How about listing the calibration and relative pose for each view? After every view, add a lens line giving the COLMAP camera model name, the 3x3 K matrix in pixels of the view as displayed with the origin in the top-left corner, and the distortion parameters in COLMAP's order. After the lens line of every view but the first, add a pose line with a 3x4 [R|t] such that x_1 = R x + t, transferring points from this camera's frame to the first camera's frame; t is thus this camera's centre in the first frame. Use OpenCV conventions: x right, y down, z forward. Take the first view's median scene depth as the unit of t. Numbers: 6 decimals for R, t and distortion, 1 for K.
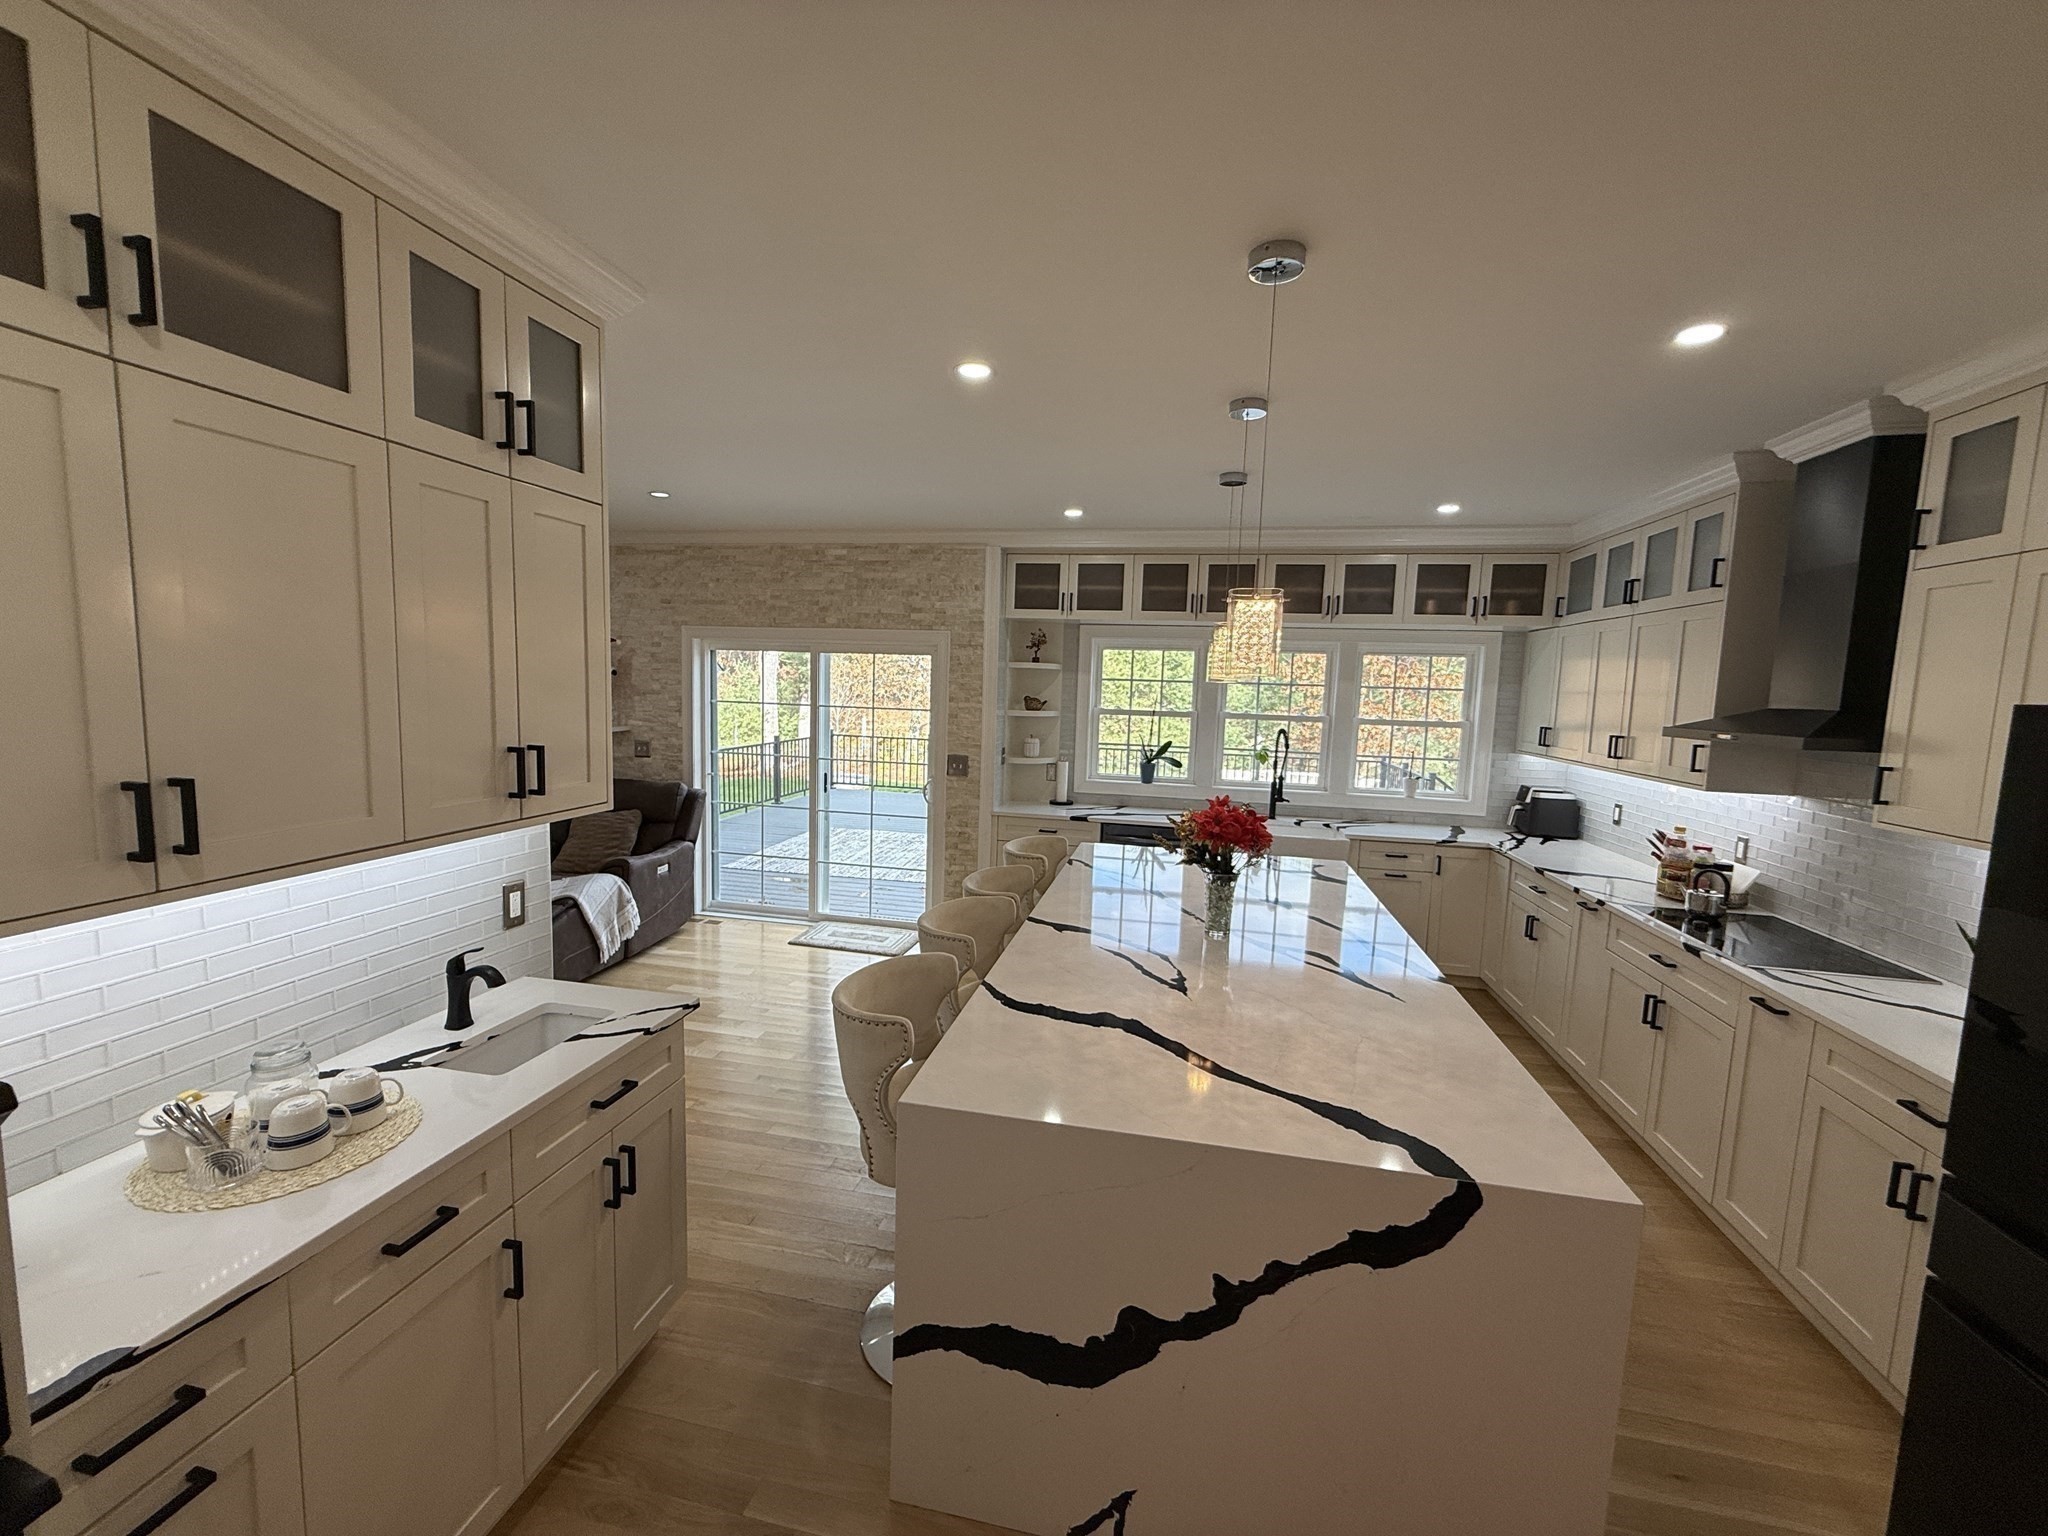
lens RADIAL K [[815.9, 0, 1016.4], [0, 815.9, 767.8], [0, 0, 1]] dist [-0.000561, 0.000304]
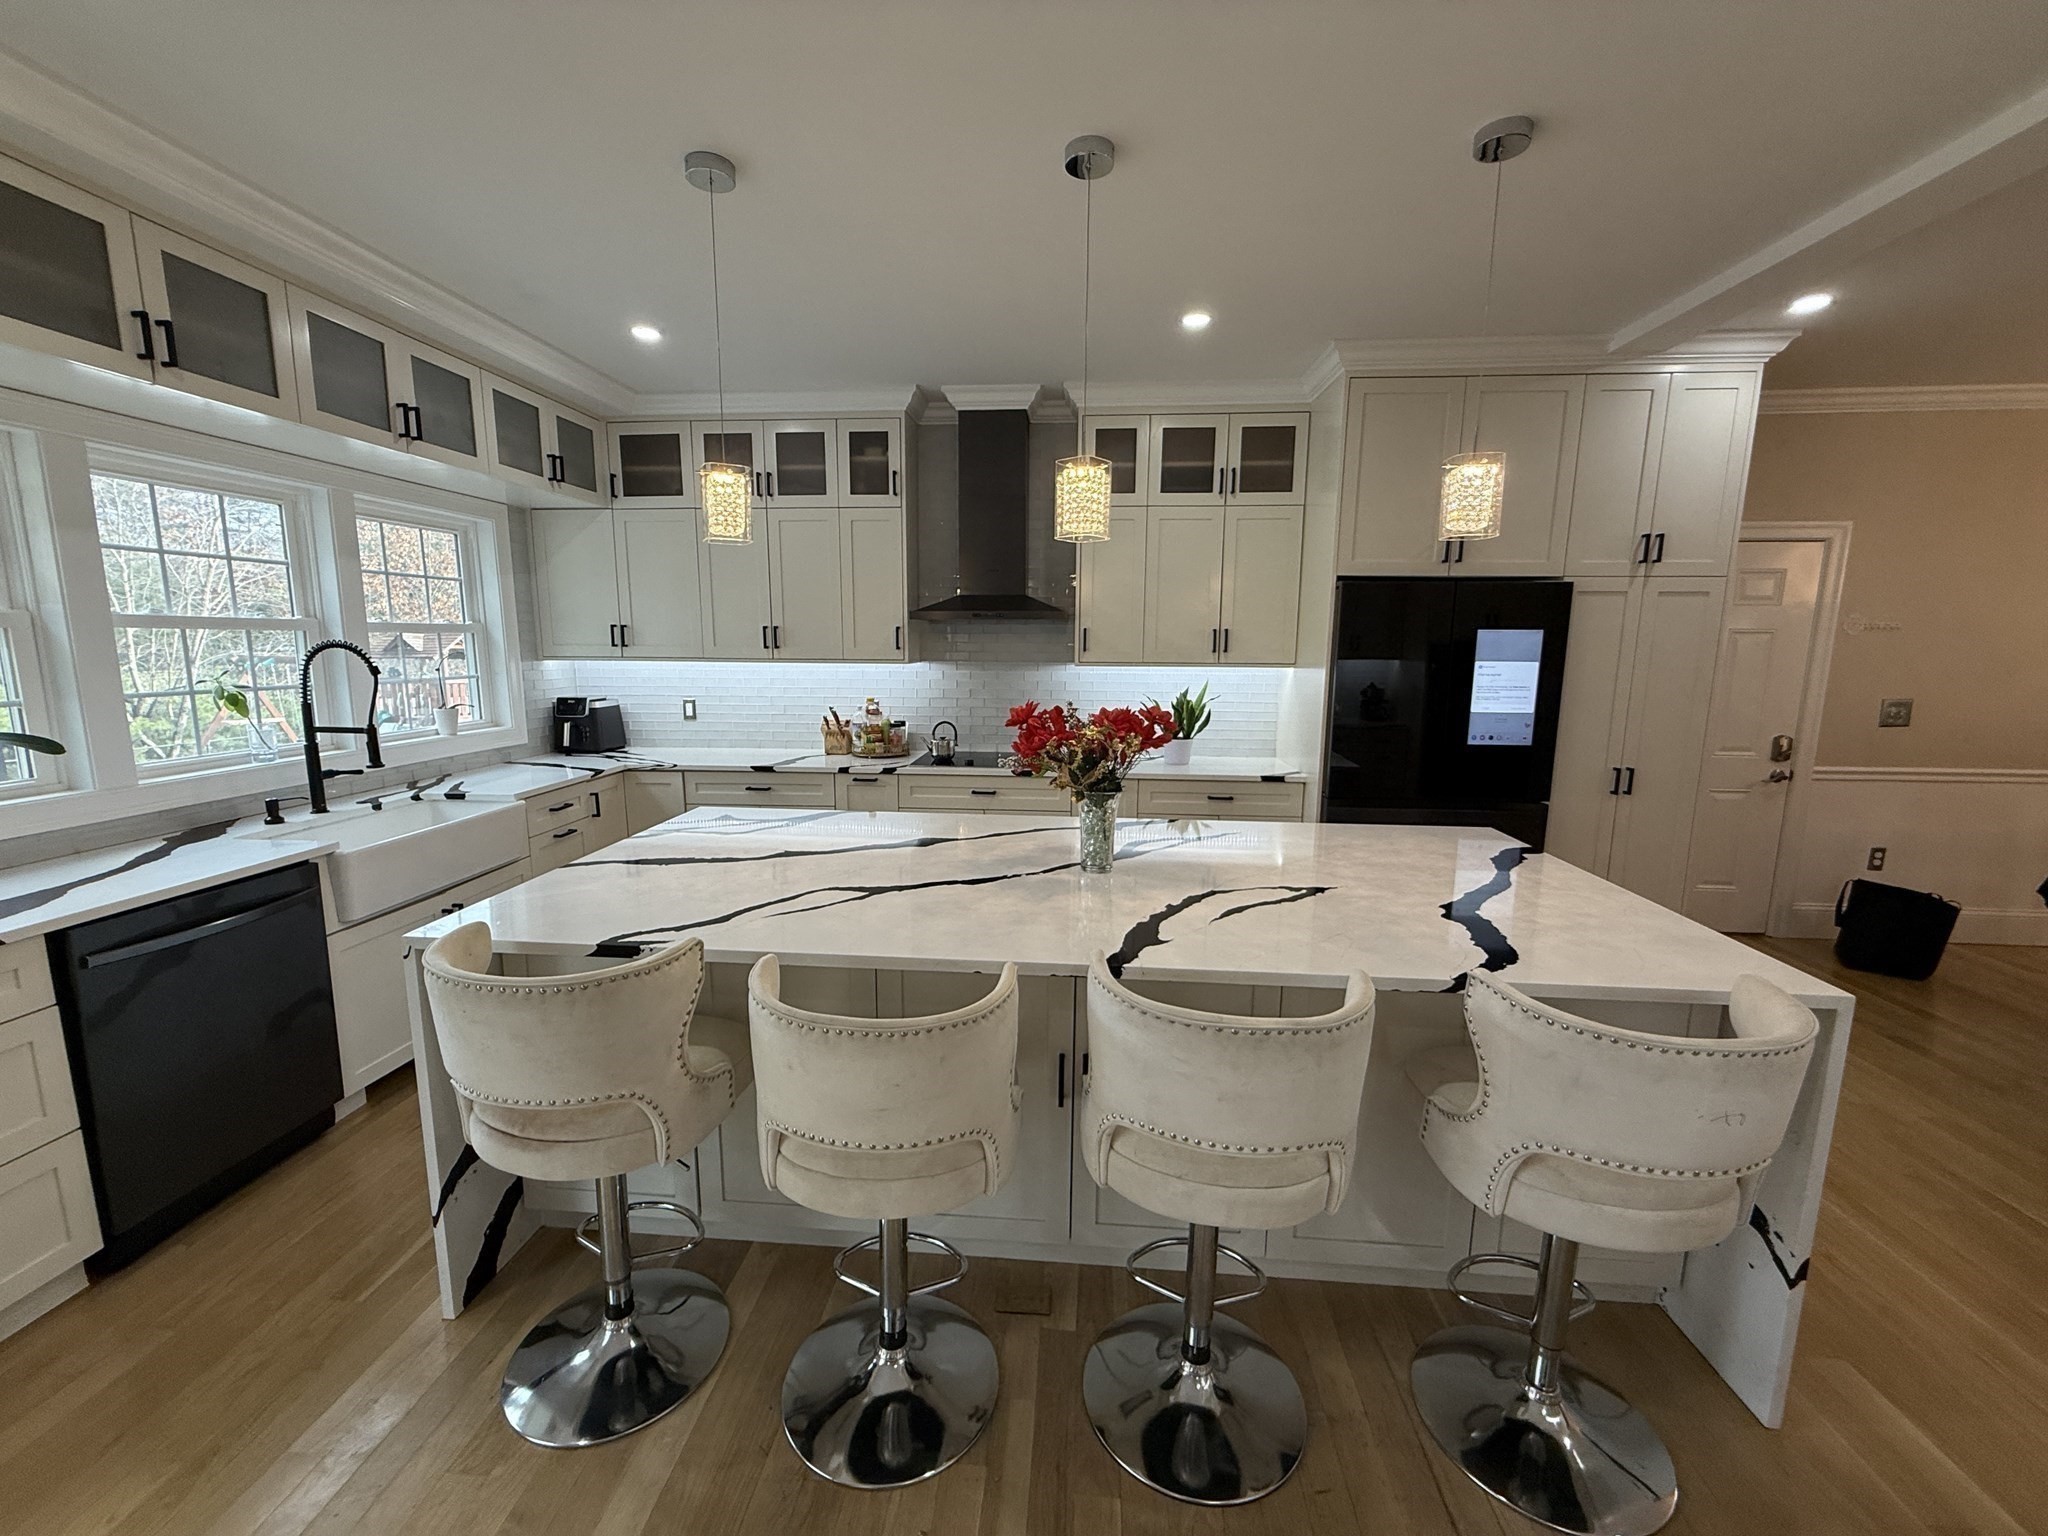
lens RADIAL K [[815.9, 0, 1018.8], [0, 815.9, 768.2], [0, 0, 1]] dist [-0.000561, 0.000304]
pose [[-0.127190, -0.186737, 0.974142, -0.293009], [0.092647, 0.975588, 0.199110, -0.033308], [-0.987542, 0.115576, -0.106784, 0.678347]]
